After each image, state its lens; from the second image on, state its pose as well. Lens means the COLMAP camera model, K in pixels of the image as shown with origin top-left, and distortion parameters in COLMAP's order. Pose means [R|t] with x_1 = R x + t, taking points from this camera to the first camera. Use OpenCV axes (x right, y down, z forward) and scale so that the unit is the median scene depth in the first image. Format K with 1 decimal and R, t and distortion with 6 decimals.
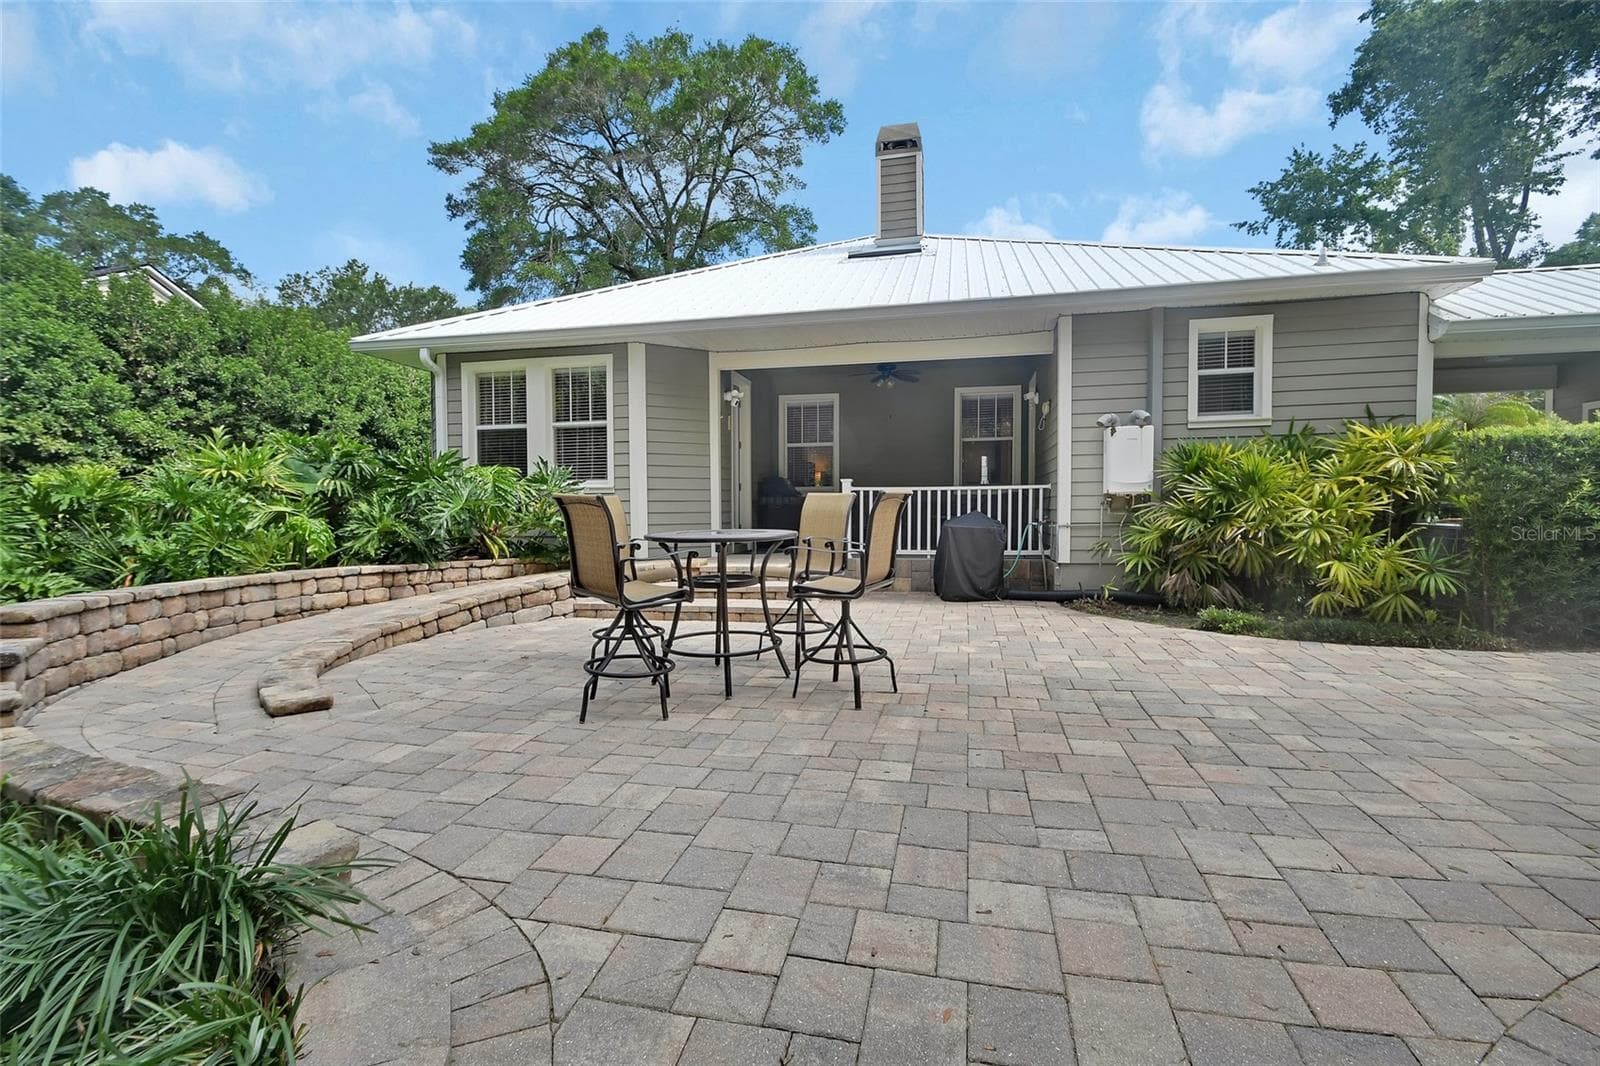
lens RADIAL K [[773.8, 0, 825.2], [0, 773.8, 539.1], [0, 0, 1]] dist [-0.000864, -0.000481]
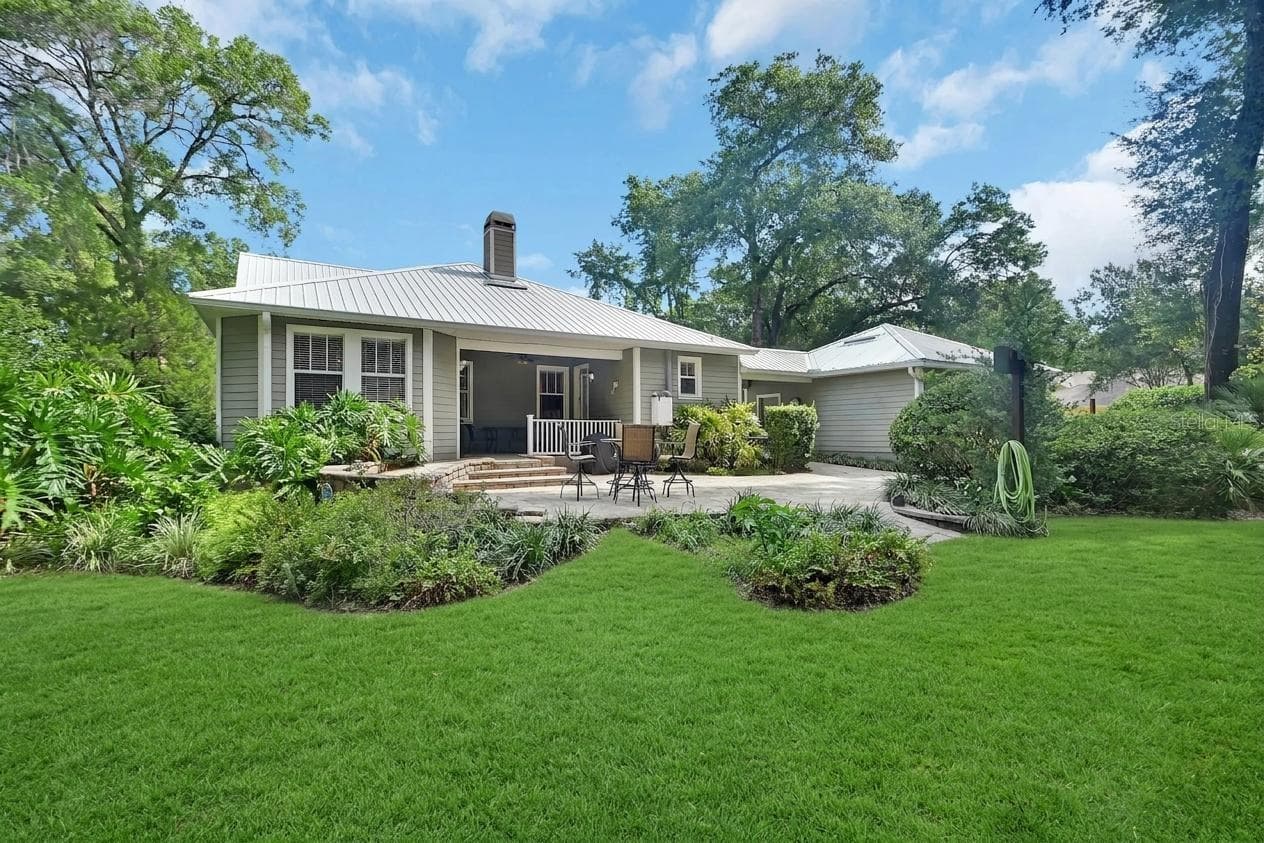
lens RADIAL K [[611.3, 0, 651.9], [0, 611.3, 426.3], [0, 0, 1]] dist [-0.000864, -0.000481]
pose [[0.680734, 0.008478, 0.732482, -0.834792], [0.020421, 0.999325, -0.030545, 0.001989], [-0.732246, 0.035751, 0.680101, -0.219393]]
